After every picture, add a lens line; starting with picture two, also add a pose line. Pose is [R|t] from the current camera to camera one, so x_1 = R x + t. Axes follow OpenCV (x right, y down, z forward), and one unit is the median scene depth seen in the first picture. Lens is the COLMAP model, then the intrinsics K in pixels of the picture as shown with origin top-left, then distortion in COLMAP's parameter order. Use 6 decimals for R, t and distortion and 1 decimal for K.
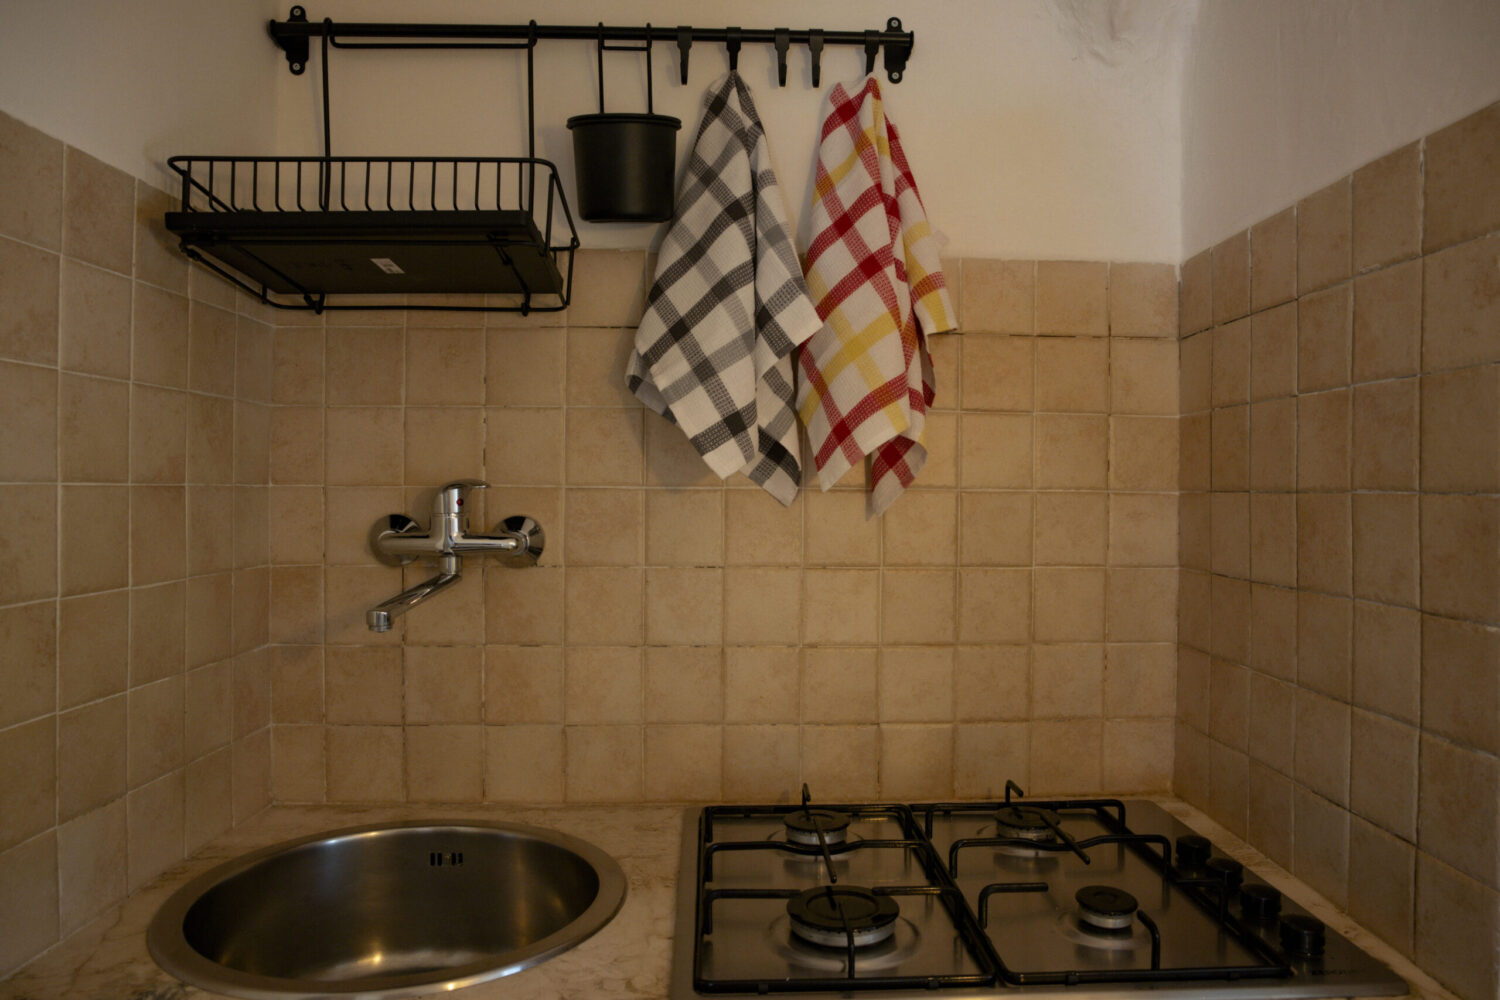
lens RADIAL K [[1066.6, 0, 754.8], [0, 1066.6, 500.1], [0, 0, 1]] dist [-0.003002, -0.000784]
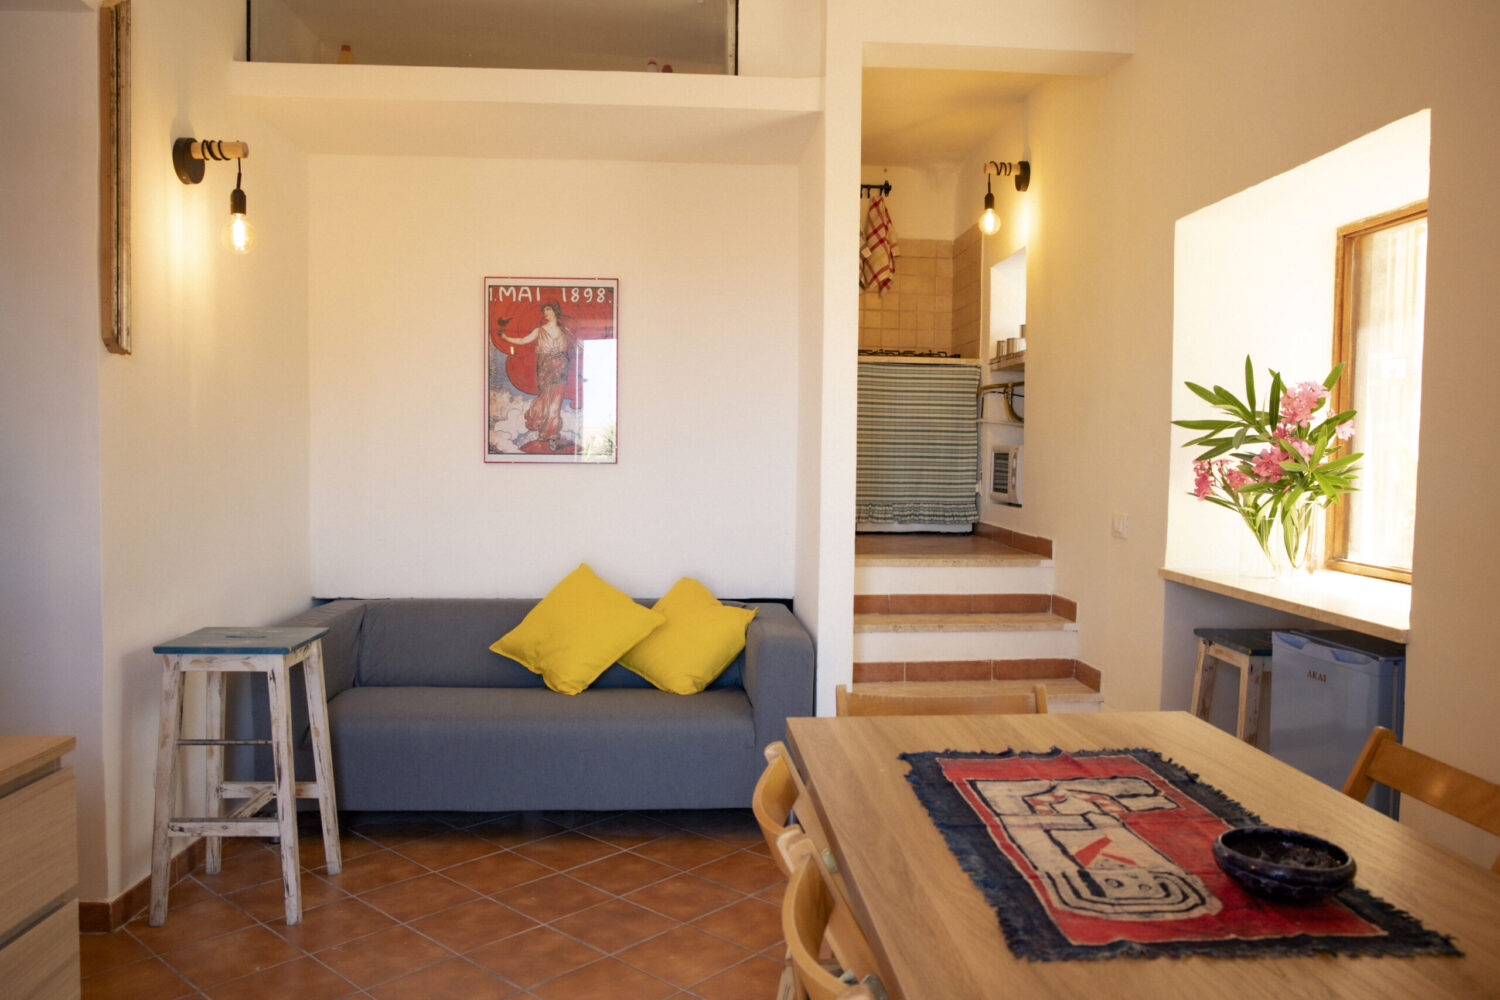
lens RADIAL K [[1066.6, 0, 748.5], [0, 1066.6, 499.3], [0, 0, 1]] dist [-0.003002, -0.000784]
pose [[0.999508, 0.005305, 0.030900, -0.578184], [-0.006726, 0.998916, 0.046056, 0.659591], [-0.030622, -0.046242, 0.998461, -3.487114]]
